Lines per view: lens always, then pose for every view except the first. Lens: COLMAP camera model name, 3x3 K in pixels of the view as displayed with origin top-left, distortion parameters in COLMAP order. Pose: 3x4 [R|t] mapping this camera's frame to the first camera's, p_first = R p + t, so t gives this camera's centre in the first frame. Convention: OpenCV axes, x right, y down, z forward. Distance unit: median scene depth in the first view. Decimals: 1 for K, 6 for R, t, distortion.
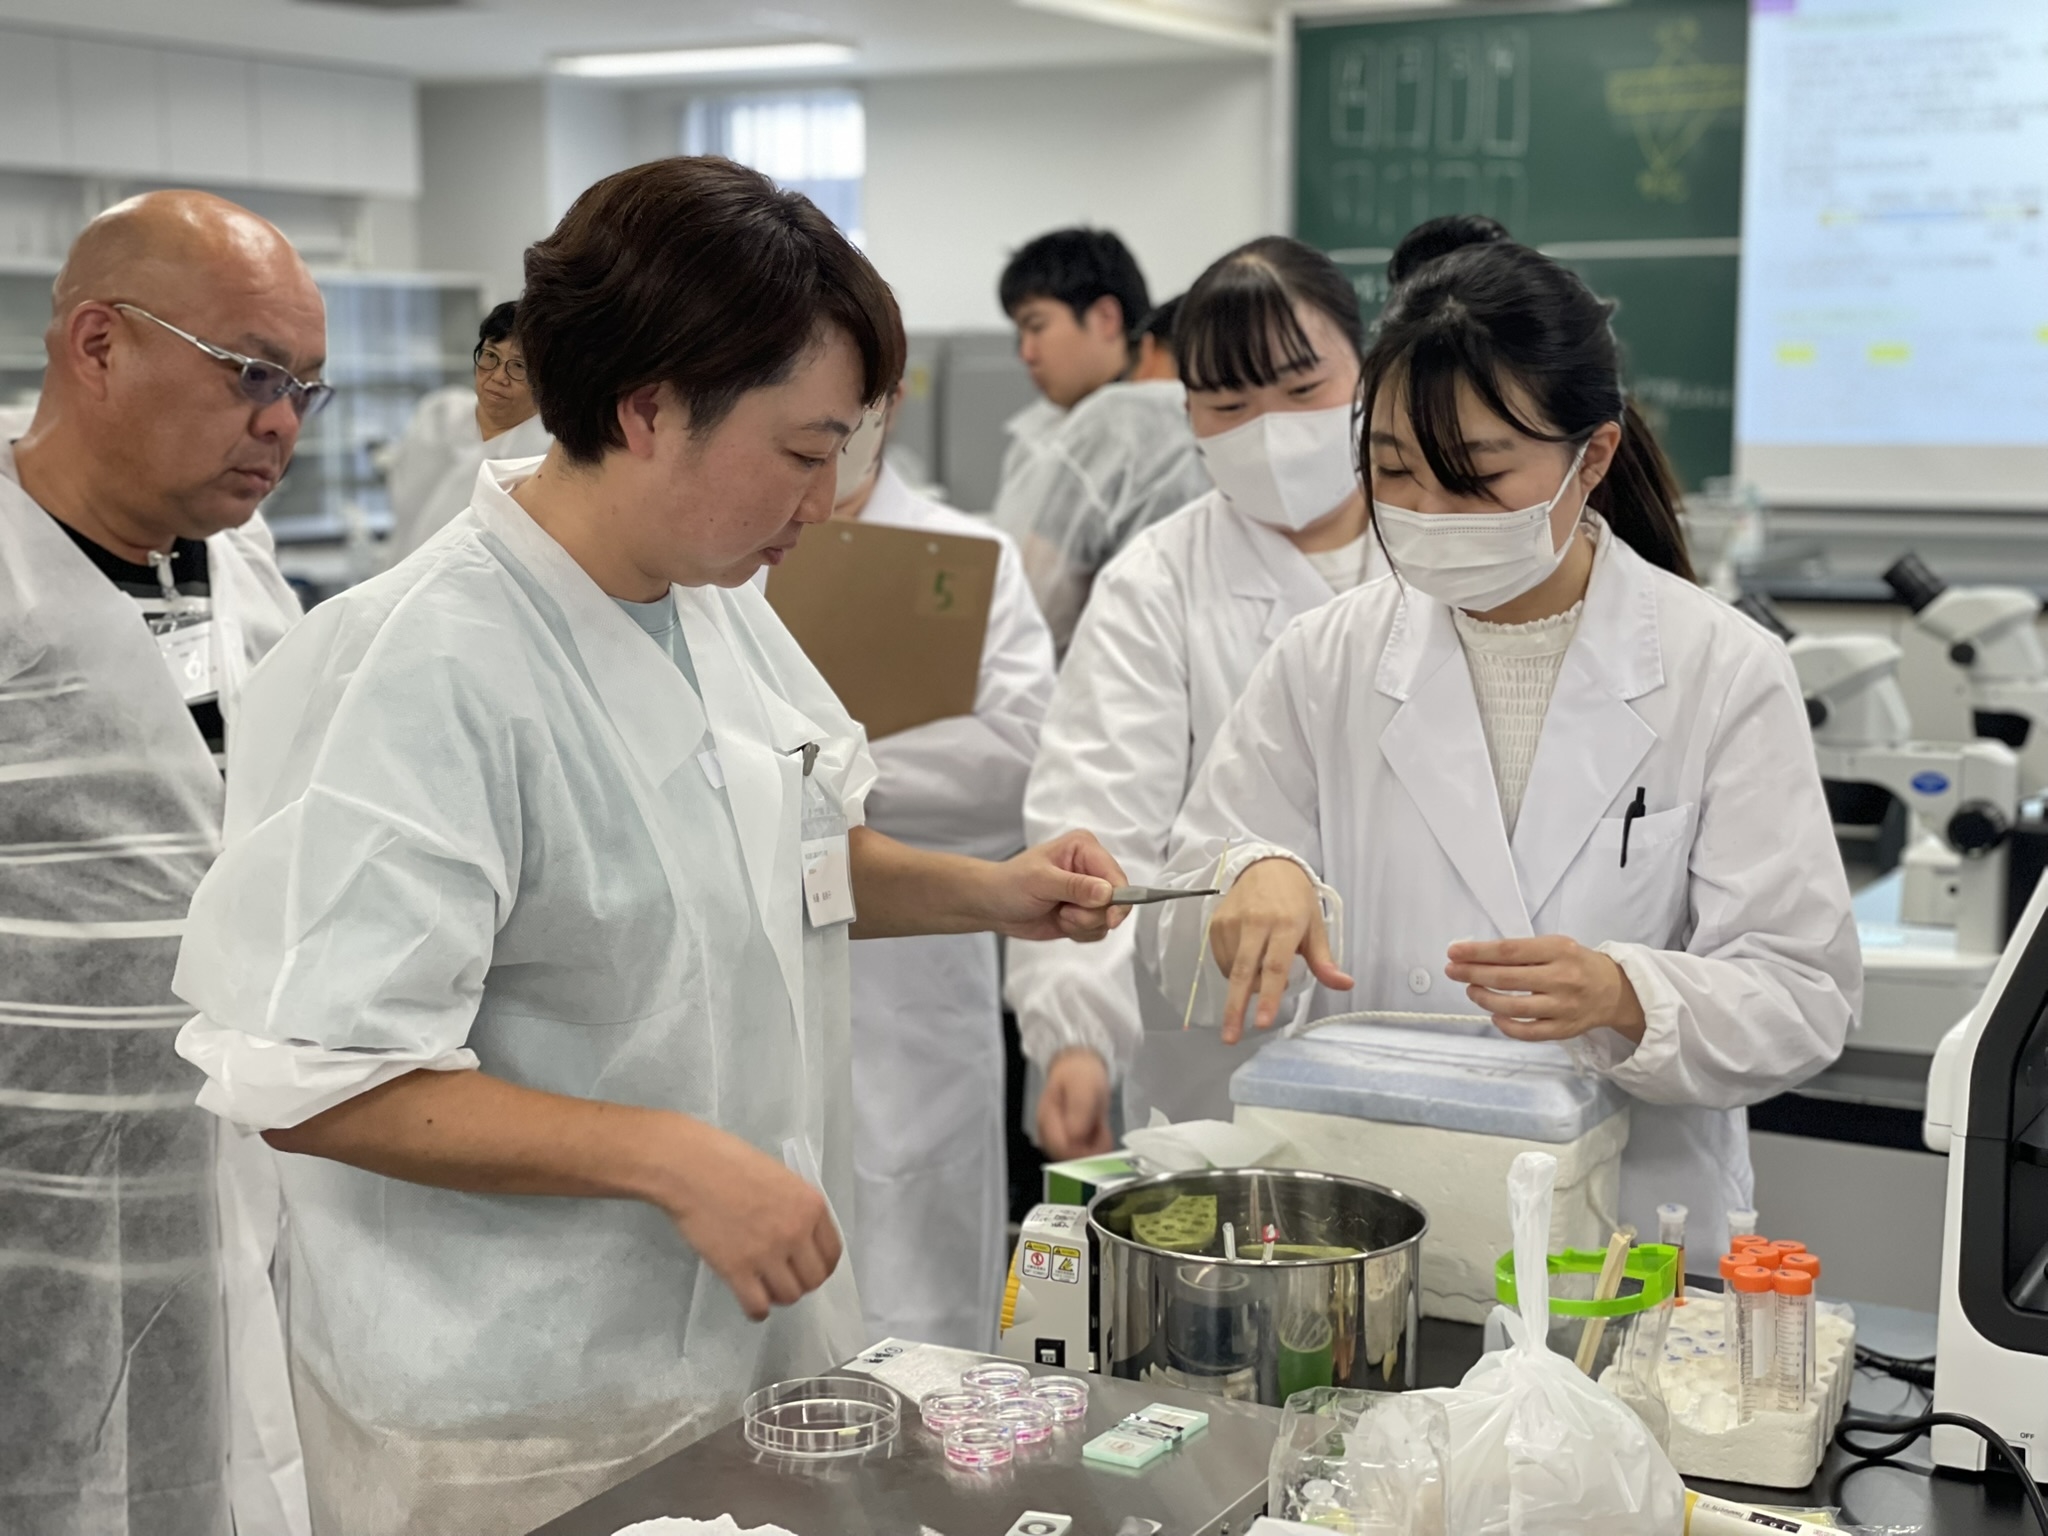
lens RADIAL K [[3107.0, 0, 1019.7], [0, 3107.0, 769.3], [0, 0, 1]] dist [0.121694, 0.000000]
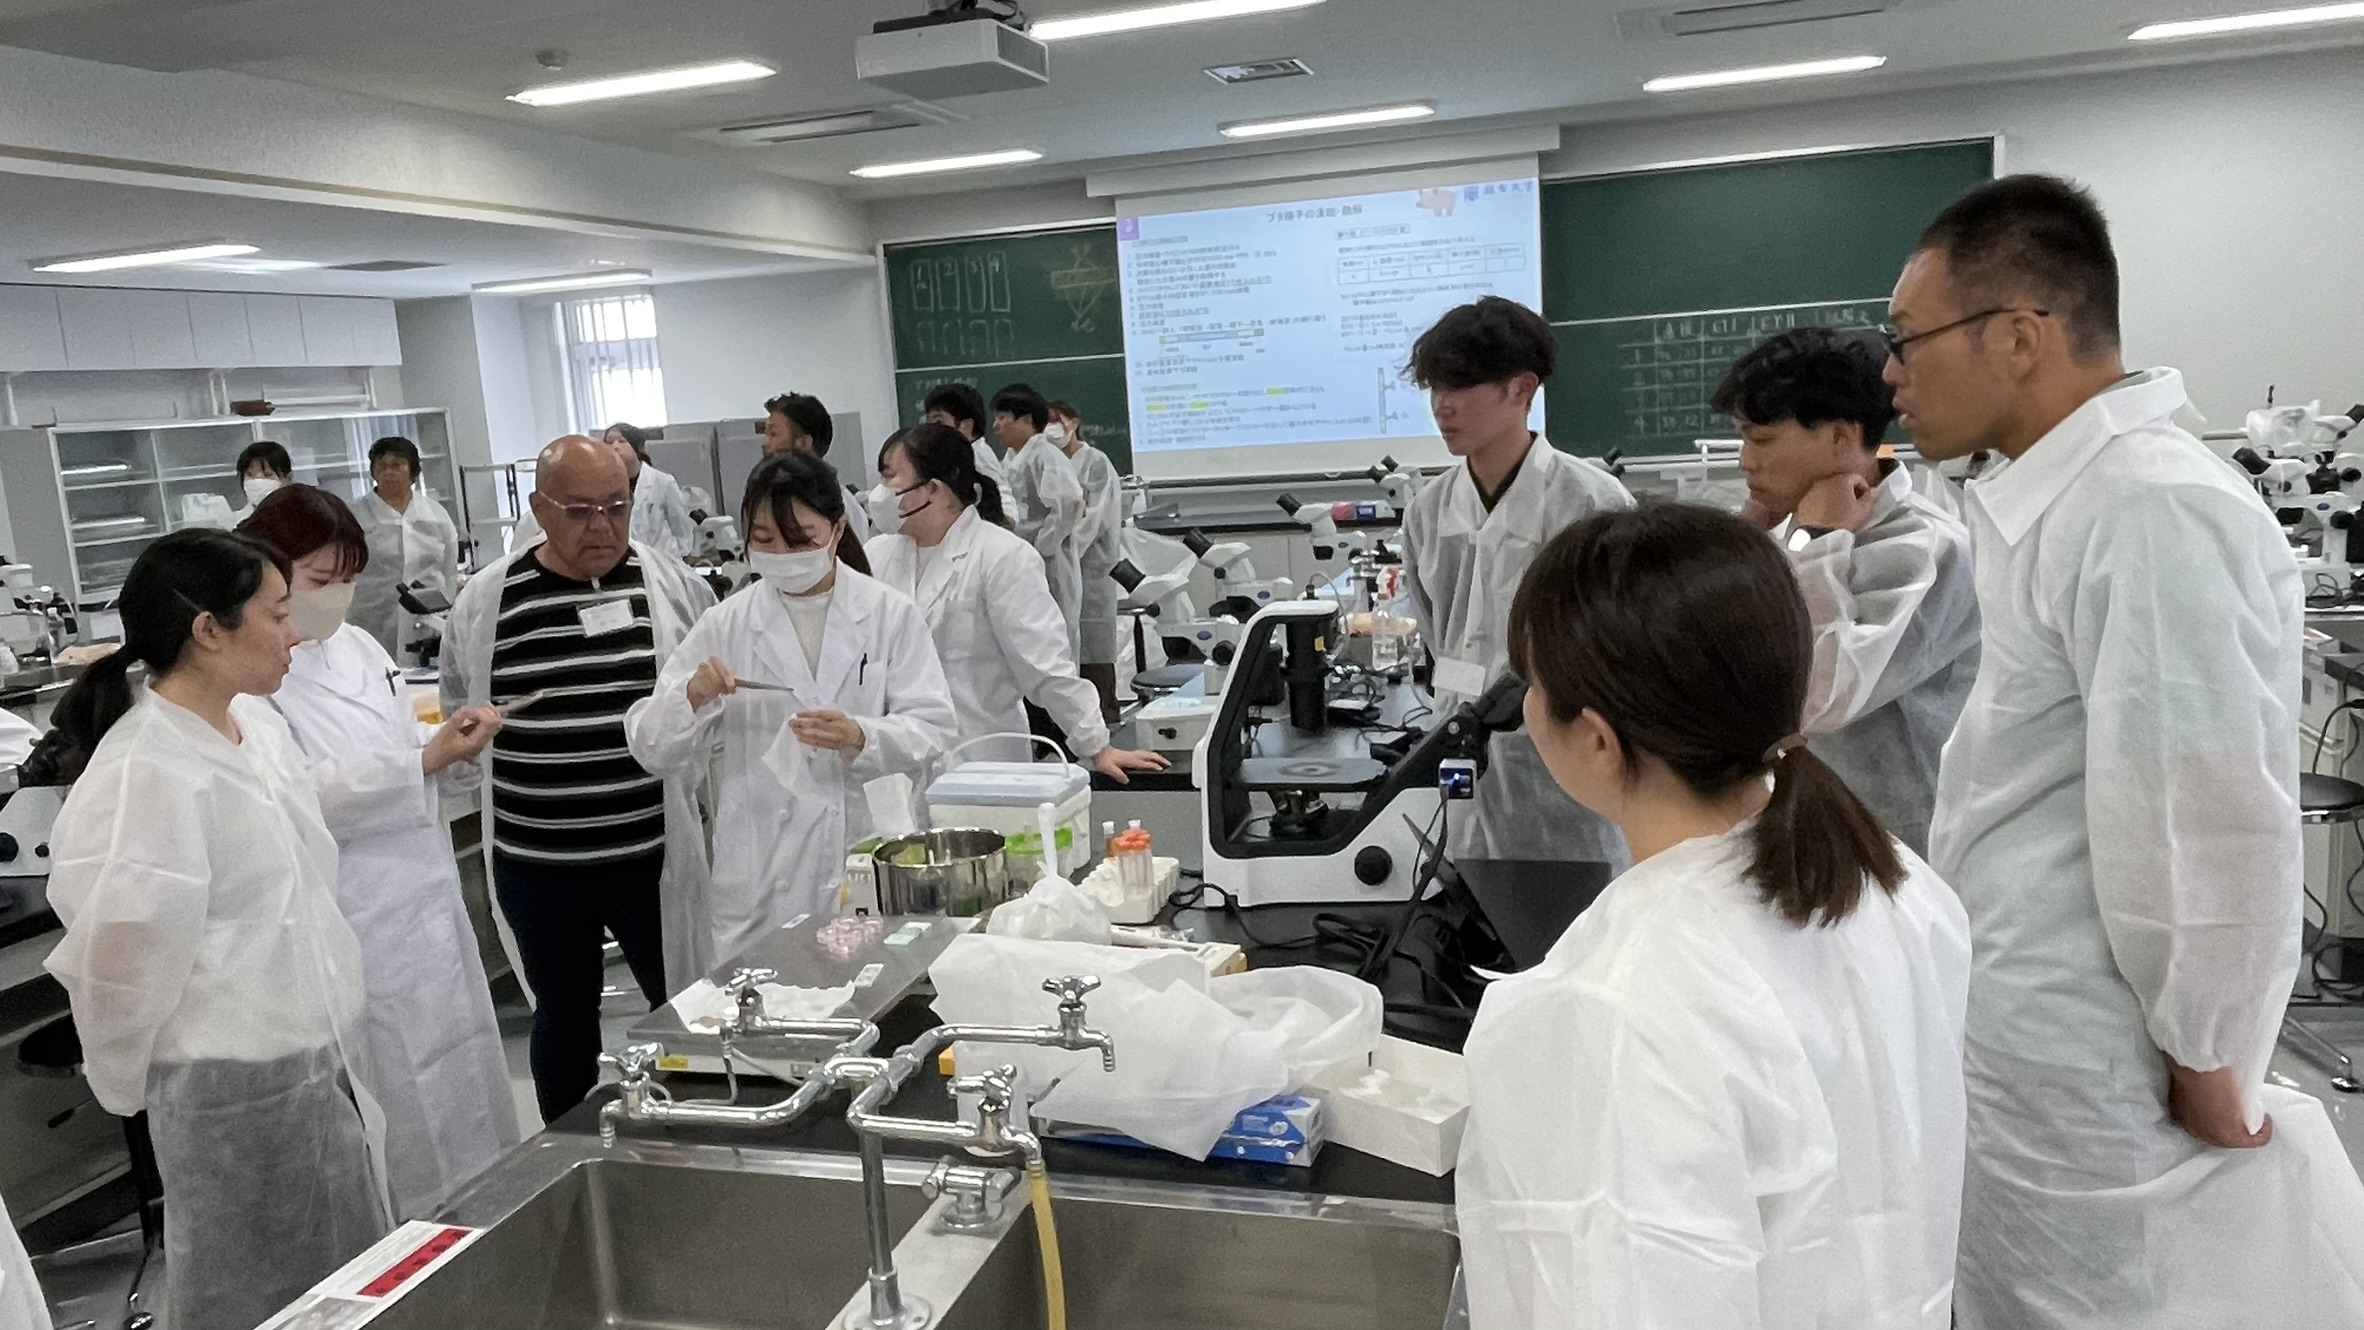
lens RADIAL K [[1678.0, 0, 1179.7], [0, 1678.0, 656.7], [0, 0, 1]] dist [0.002921, 0.000804]
pose [[0.966955, -0.098664, 0.235083, -0.038860], [0.094403, 0.995102, 0.029340, -0.029083], [-0.236827, -0.006178, 0.971532, -0.339255]]
